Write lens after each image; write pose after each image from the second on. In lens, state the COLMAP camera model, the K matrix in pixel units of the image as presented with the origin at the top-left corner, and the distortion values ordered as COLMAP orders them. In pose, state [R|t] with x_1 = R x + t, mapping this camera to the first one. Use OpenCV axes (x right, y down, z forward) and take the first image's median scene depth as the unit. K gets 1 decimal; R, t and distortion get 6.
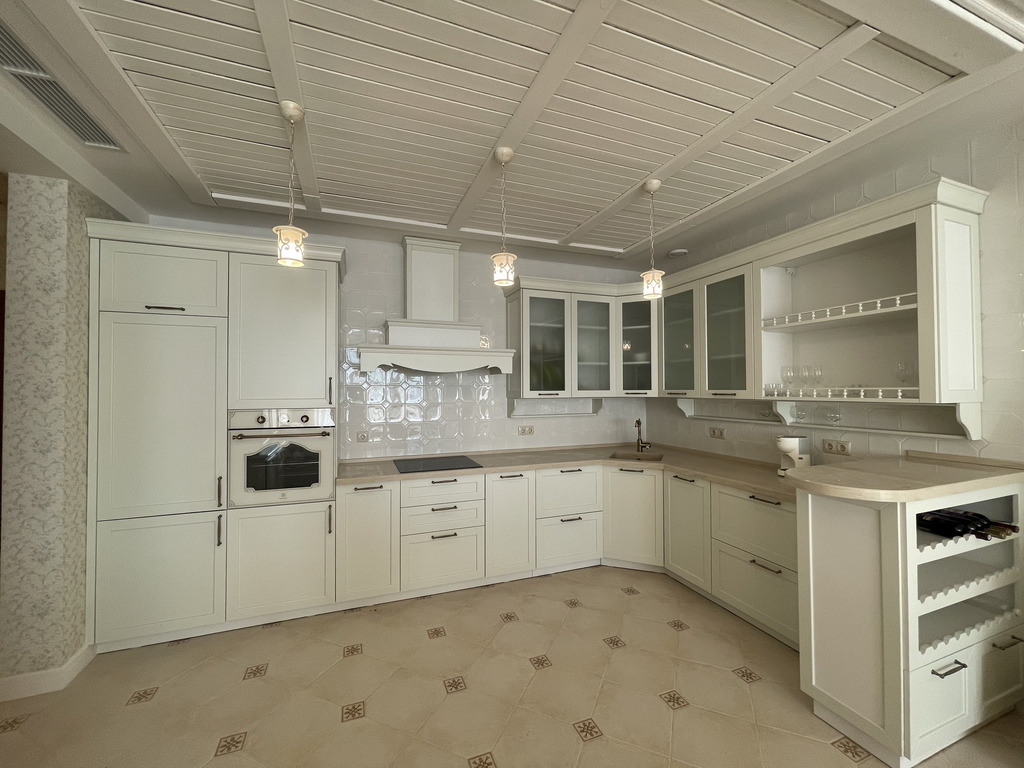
lens RADIAL K [[412.4, 0, 512.0], [0, 412.4, 383.2], [0, 0, 1]] dist [-0.003362, 0.000390]
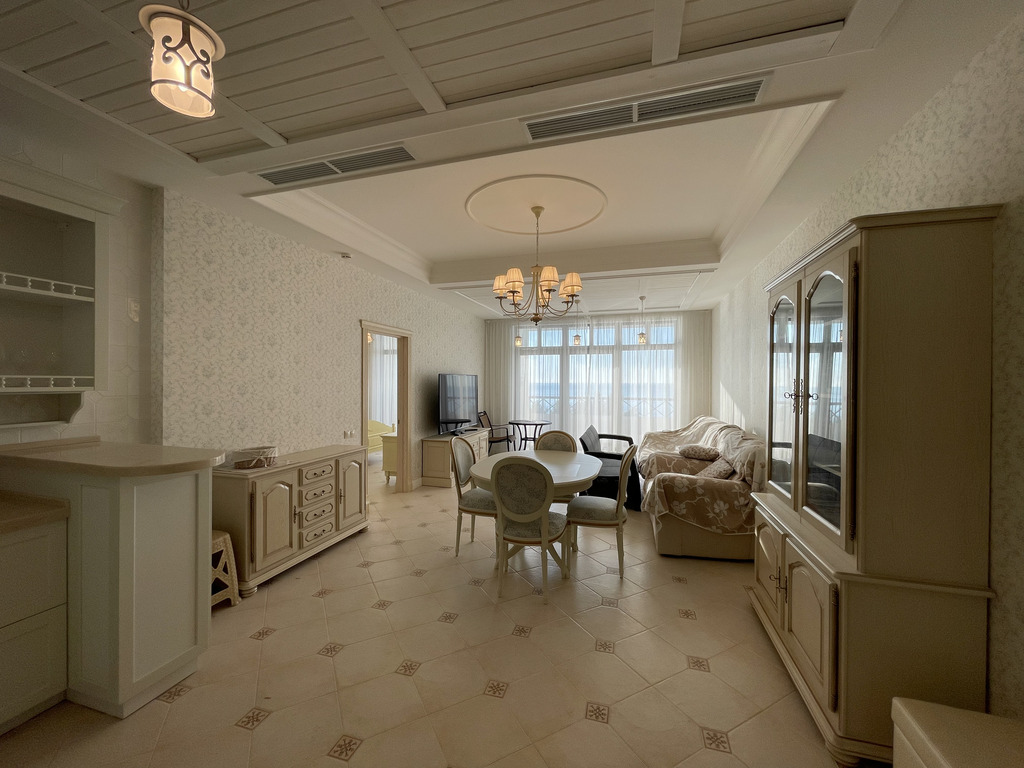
lens RADIAL K [[412.4, 0, 507.8], [0, 412.4, 380.8], [0, 0, 1]] dist [-0.003362, 0.000390]
pose [[-0.784806, -0.003894, 0.619729, -0.379820], [-0.017556, 0.999719, -0.015951, 0.014392], [-0.619493, -0.023398, -0.784654, 0.827747]]
